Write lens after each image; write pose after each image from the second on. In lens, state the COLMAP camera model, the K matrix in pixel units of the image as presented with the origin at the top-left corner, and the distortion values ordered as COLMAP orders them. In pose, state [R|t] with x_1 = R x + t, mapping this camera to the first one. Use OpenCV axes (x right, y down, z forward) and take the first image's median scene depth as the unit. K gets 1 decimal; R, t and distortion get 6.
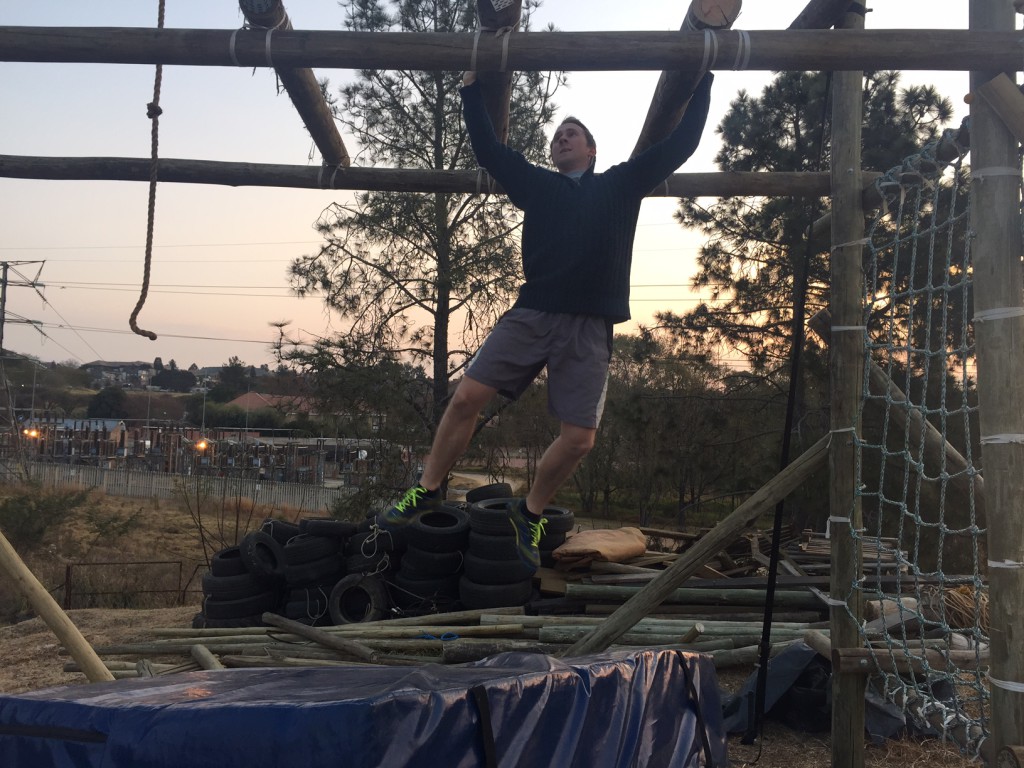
lens RADIAL K [[877.3, 0, 514.7], [0, 877.3, 369.7], [0, 0, 1]] dist [0.085056, -0.127958]
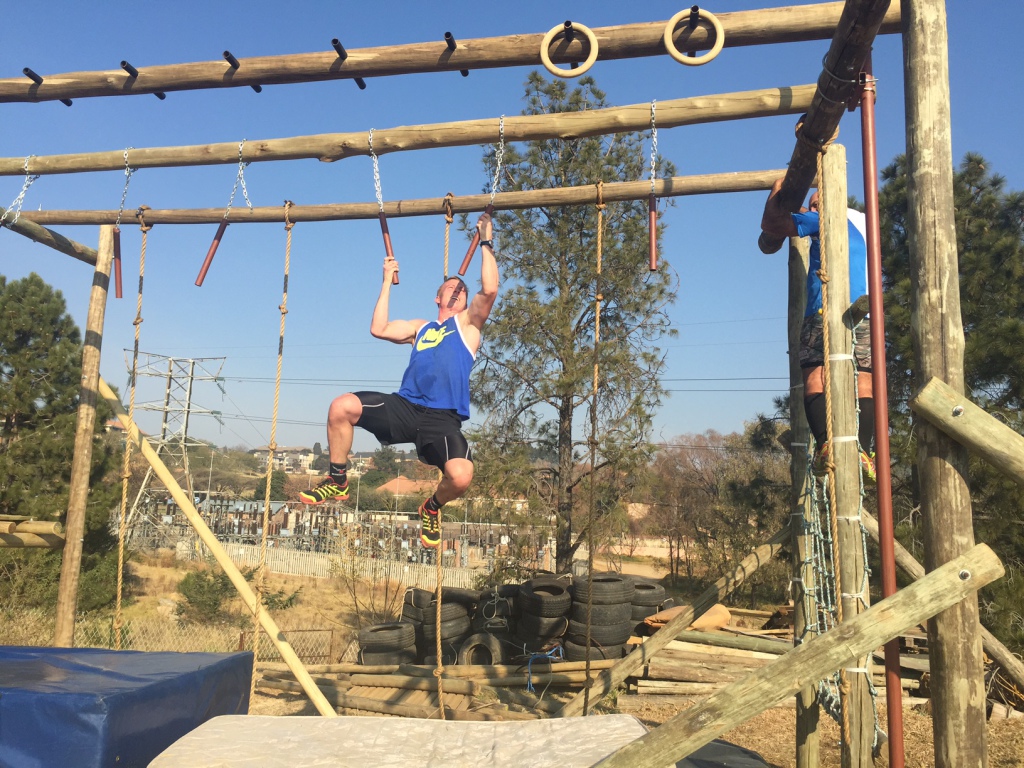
lens RADIAL K [[880.9, 0, 510.4], [0, 880.9, 377.1], [0, 0, 1]] dist [0.083659, -0.107706]
pose [[0.985842, -0.011571, -0.167279, 0.031701], [-0.003202, 0.996135, -0.087772, -0.005479], [0.167648, 0.087065, 0.981995, -0.096747]]
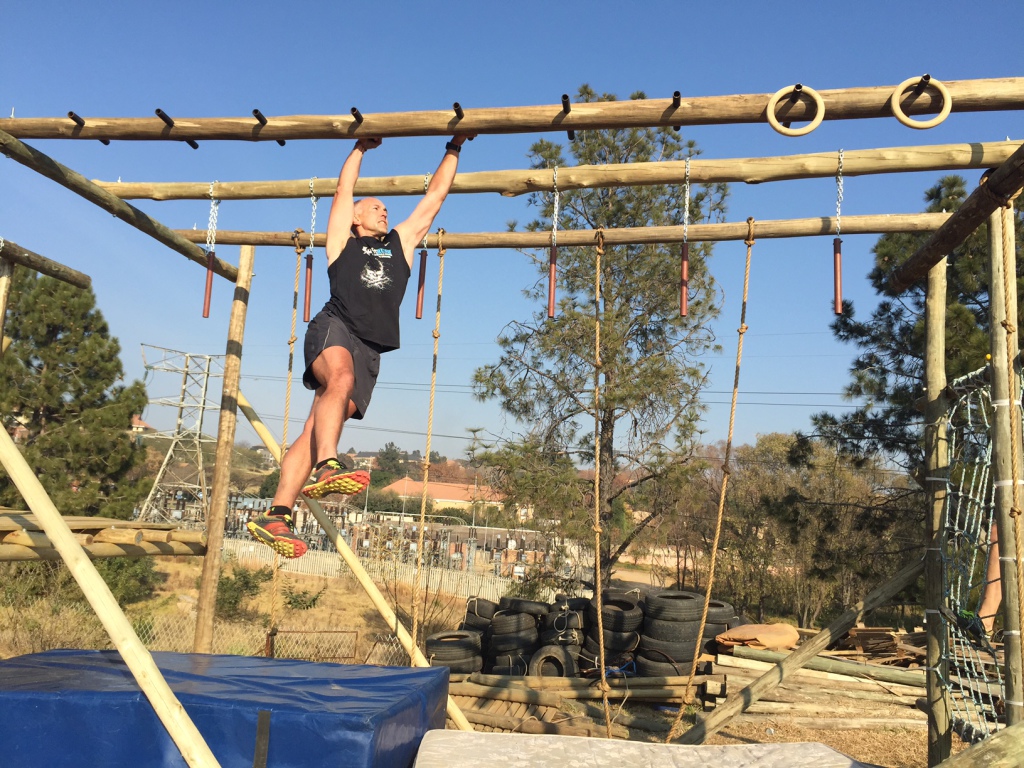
lens RADIAL K [[881.2, 0, 514.1], [0, 881.2, 376.6], [0, 0, 1]] dist [0.086347, -0.129702]
pose [[0.985628, 0.016271, -0.168147, -0.011775], [-0.032211, 0.995190, -0.092512, -0.011097], [0.165833, 0.096599, 0.981411, -0.113805]]
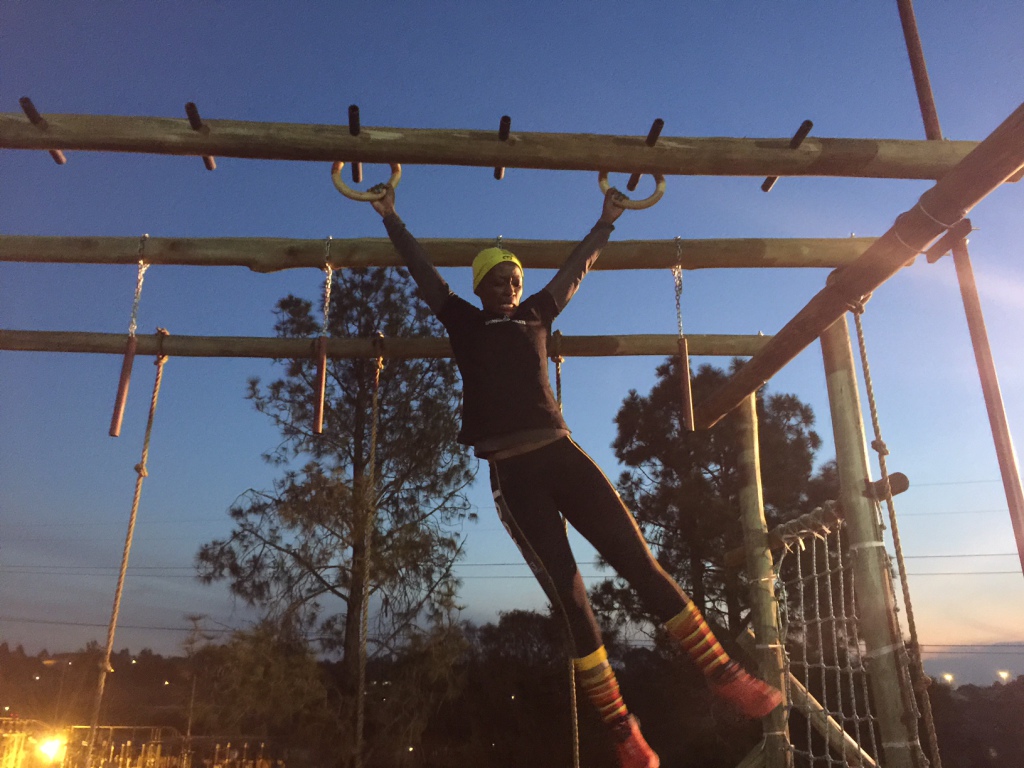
lens RADIAL K [[877.3, 0, 514.7], [0, 877.3, 369.7], [0, 0, 1]] dist [0.085056, -0.127958]
pose [[0.992669, 0.020650, 0.119085, -0.025691], [0.016009, 0.954149, -0.298903, -0.009868], [-0.119798, 0.298618, 0.946824, -0.048058]]
